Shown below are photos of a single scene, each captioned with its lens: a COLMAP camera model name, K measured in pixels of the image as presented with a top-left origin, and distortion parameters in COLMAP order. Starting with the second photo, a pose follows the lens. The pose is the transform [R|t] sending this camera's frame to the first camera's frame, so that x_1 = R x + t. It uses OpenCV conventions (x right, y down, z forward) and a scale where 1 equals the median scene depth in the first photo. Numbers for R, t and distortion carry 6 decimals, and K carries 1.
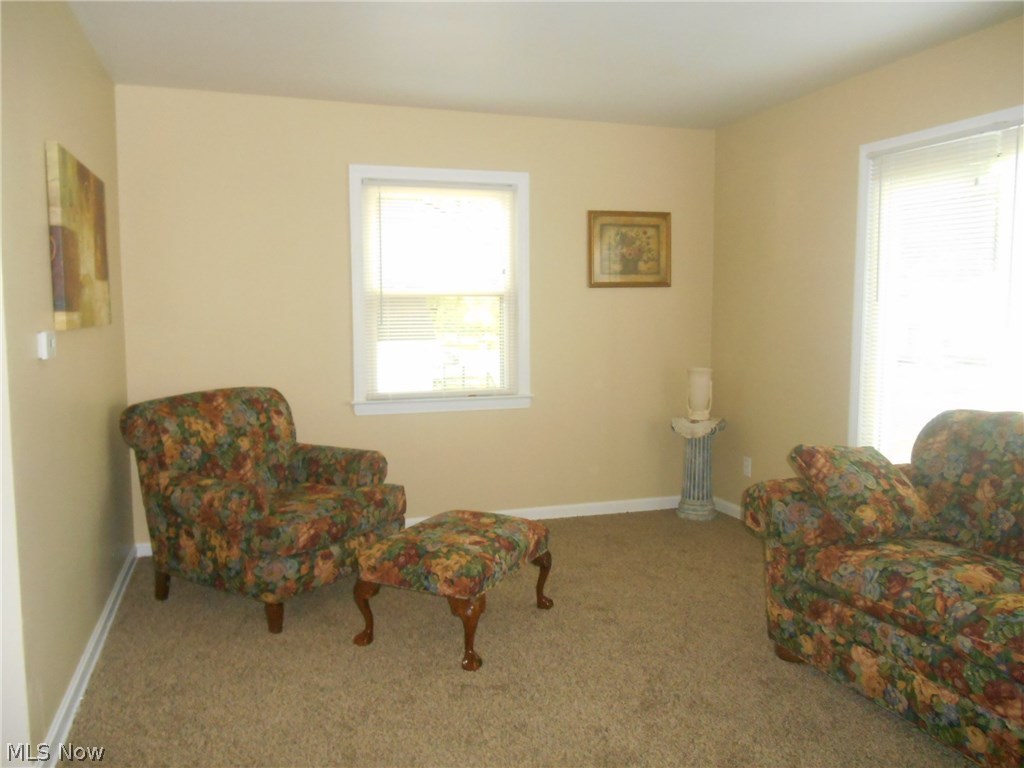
lens RADIAL K [[799.9, 0, 512.0], [0, 799.9, 384.0], [0, 0, 1]] dist [-0.002896, -0.003230]
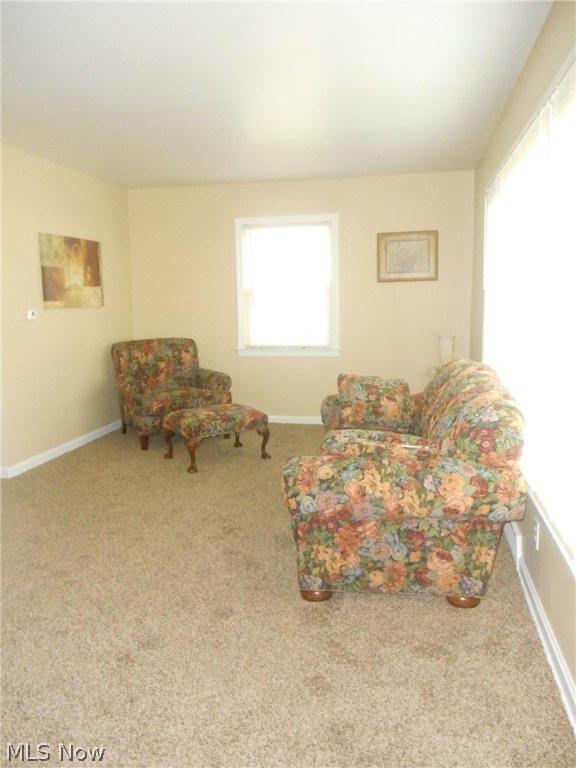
lens RADIAL K [[599.9, 0, 288.0], [0, 599.9, 384.0], [0, 0, 1]] dist [-0.002896, -0.003230]
pose [[0.861323, 0.062696, -0.504174, 0.712877], [-0.035244, 0.997339, 0.063813, 0.014075], [0.506833, -0.037194, 0.861241, -0.158557]]
